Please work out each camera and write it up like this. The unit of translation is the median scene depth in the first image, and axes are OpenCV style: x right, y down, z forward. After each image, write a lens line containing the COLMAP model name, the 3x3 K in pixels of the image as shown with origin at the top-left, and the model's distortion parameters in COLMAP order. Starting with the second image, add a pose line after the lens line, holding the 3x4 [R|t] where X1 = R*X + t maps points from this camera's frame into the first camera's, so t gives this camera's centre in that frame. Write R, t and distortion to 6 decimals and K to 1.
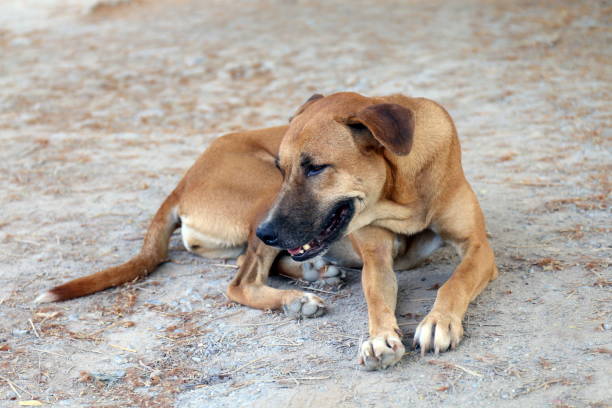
lens RADIAL K [[954.7, 0, 306.0], [0, 954.7, 204.0], [0, 0, 1]] dist [0.038265, -0.011333]
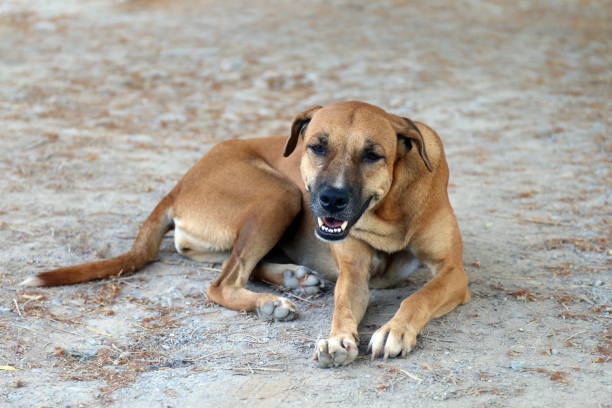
lens RADIAL K [[1101.1, 0, 306.0], [0, 1101.1, 204.0], [0, 0, 1]] dist [0.060717, 0.043525]
pose [[0.994655, 0.093701, -0.043369, 0.045840], [-0.095011, 0.995048, -0.029196, 0.016098], [0.040419, 0.033161, 0.998632, -0.125600]]
